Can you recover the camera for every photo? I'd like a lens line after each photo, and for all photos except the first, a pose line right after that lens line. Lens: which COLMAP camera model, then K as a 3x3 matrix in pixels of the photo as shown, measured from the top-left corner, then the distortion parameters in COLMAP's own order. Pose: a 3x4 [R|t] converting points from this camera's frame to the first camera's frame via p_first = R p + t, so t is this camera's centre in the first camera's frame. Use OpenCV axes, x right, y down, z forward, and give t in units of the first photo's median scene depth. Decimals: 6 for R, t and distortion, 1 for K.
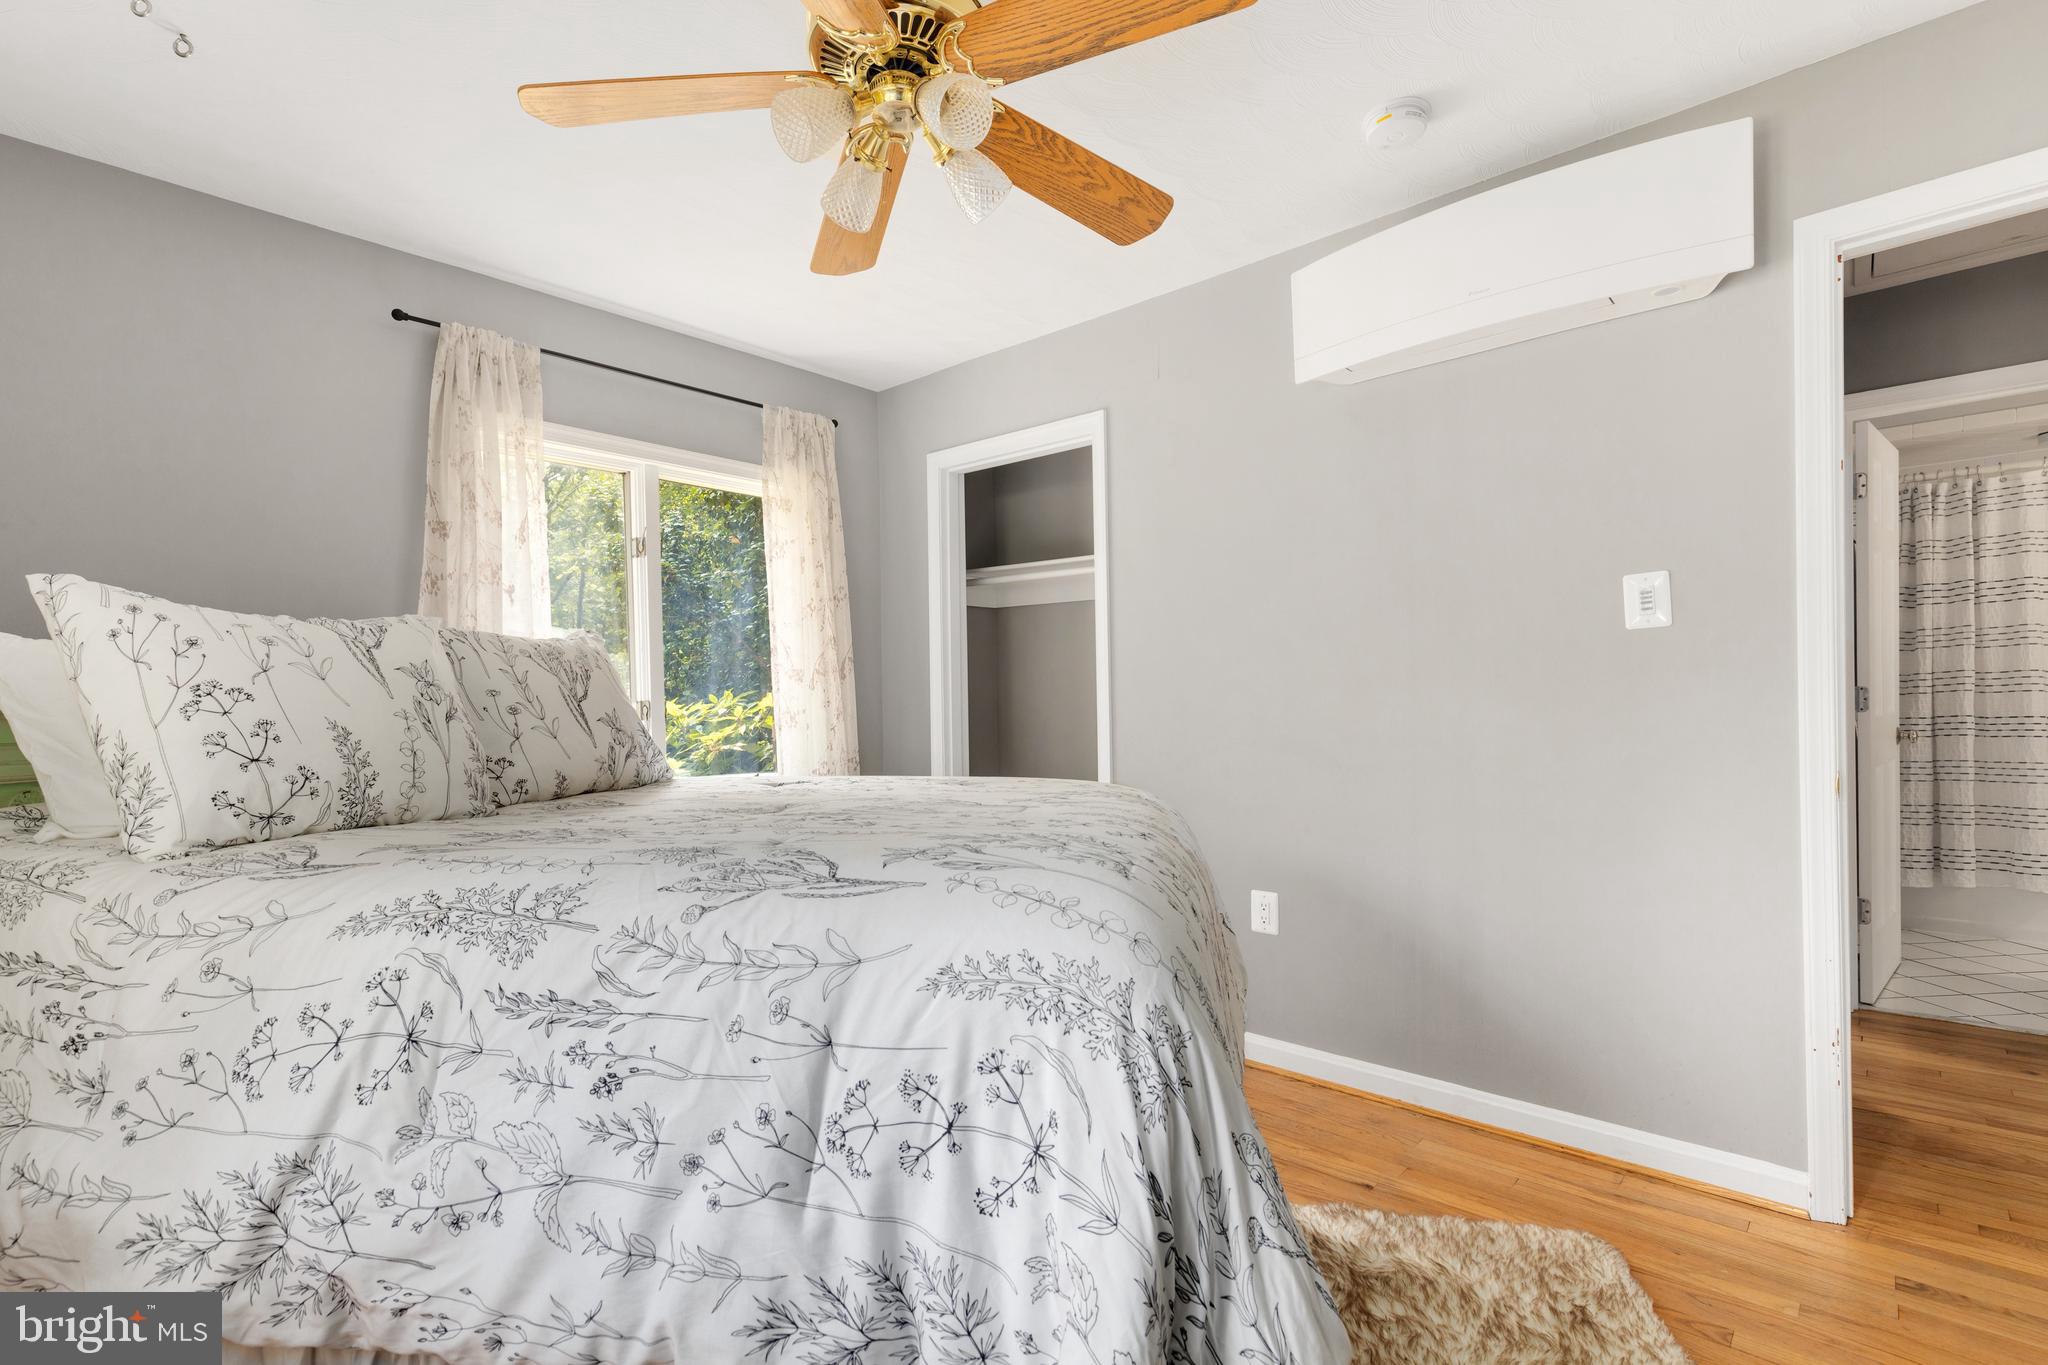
lens RADIAL K [[918.1, 0, 1028.6], [0, 918.1, 693.3], [0, 0, 1]] dist [0.002974, 0.000375]
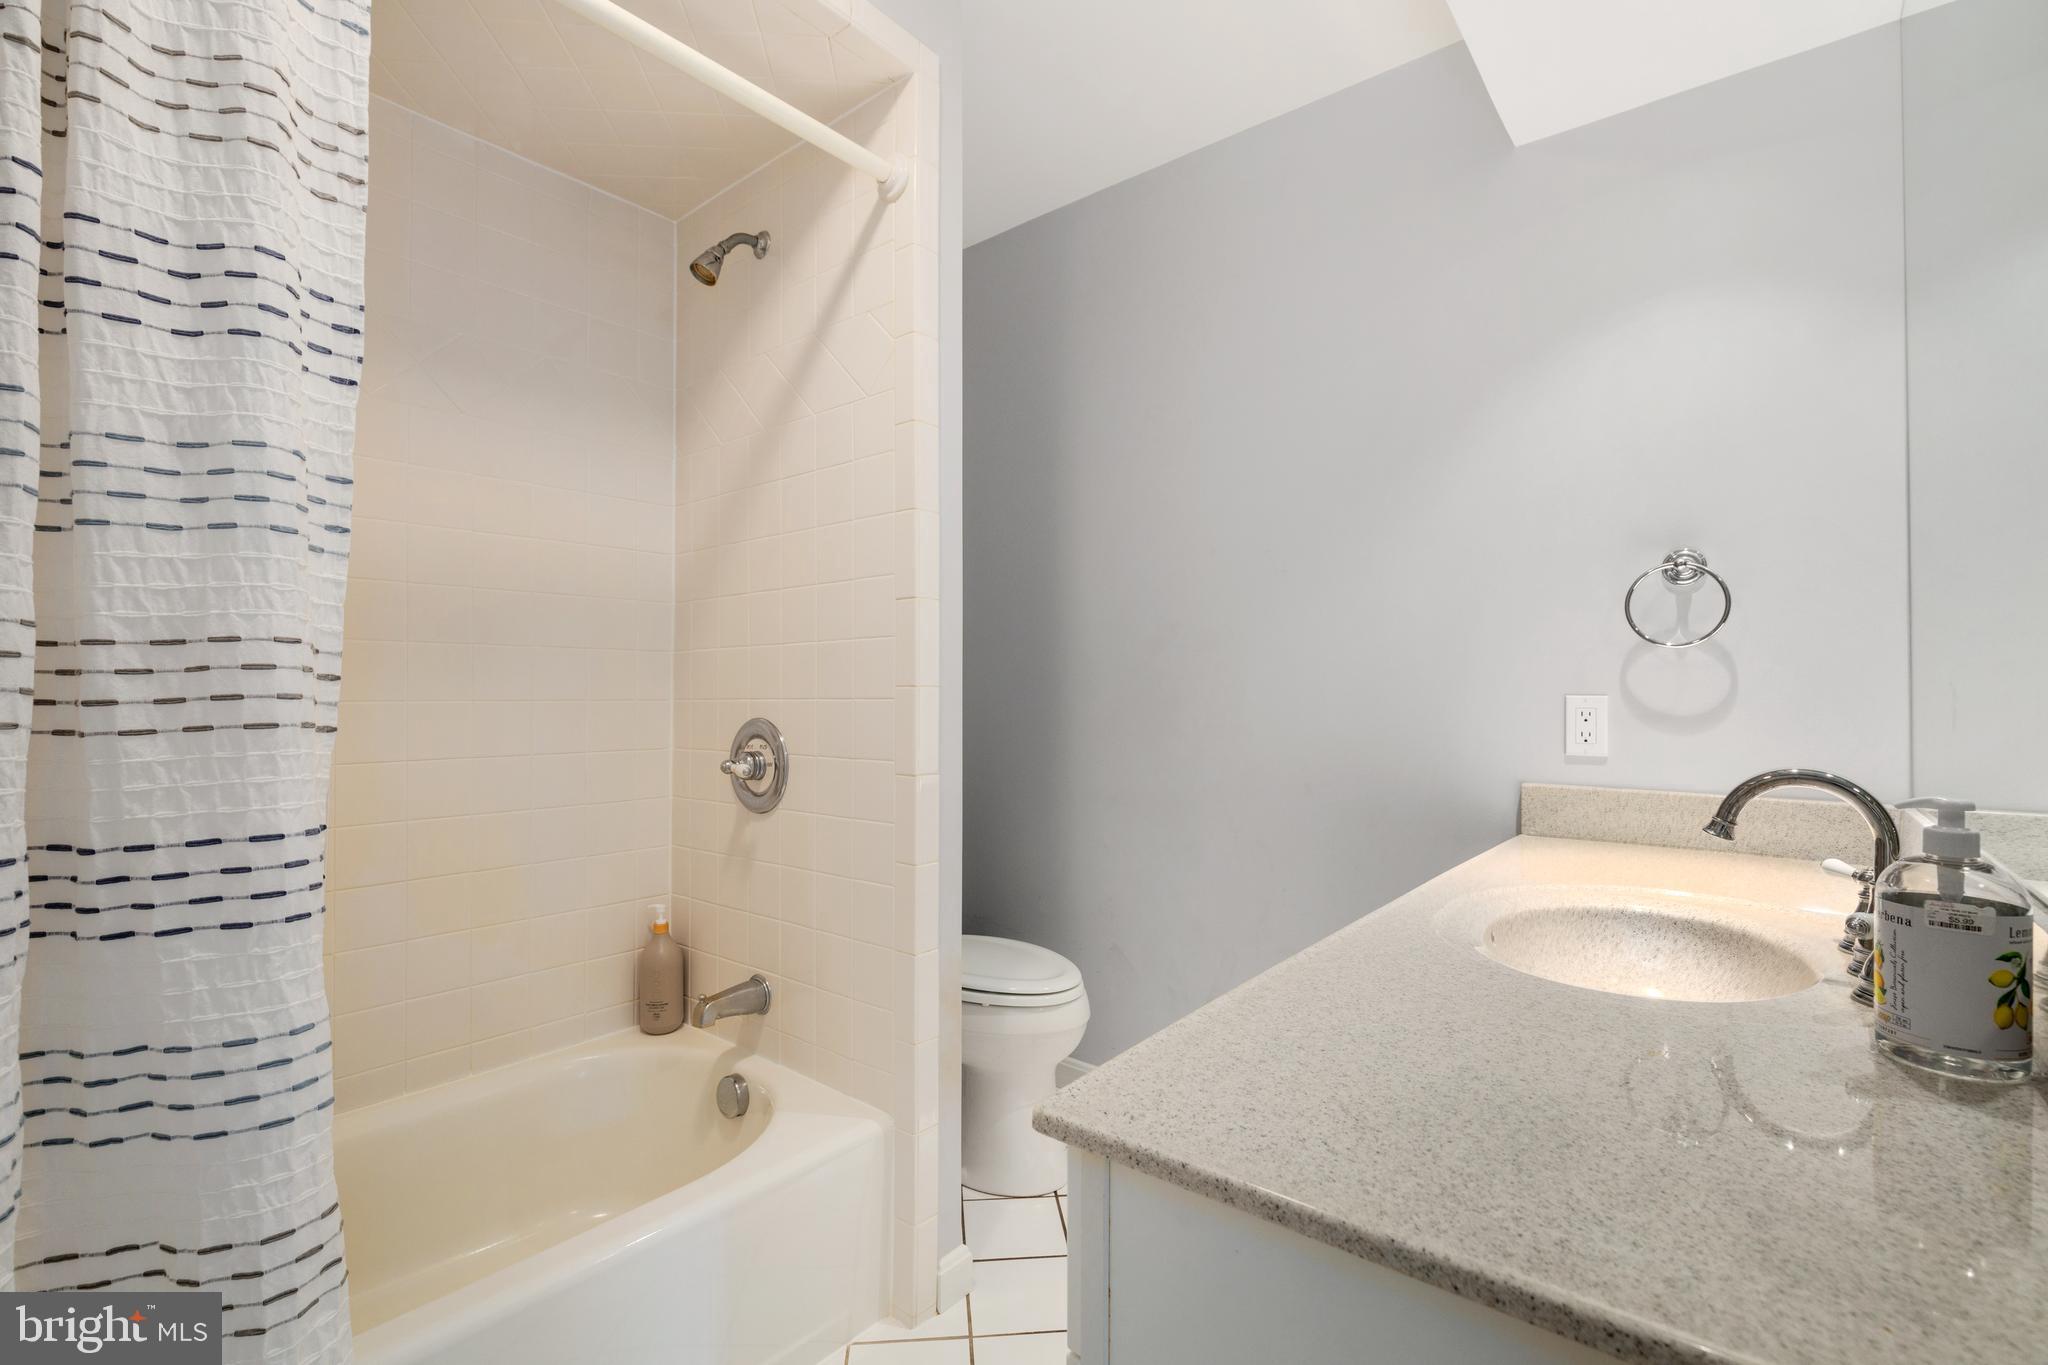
lens RADIAL K [[918.1, 0, 1023.9], [0, 918.1, 683.8], [0, 0, 1]] dist [0.002974, 0.000375]
pose [[-0.047332, 0.020611, 0.998667, 0.825673], [-0.001683, 0.999784, -0.020714, -0.008924], [-0.998878, -0.002661, -0.047287, 0.803080]]
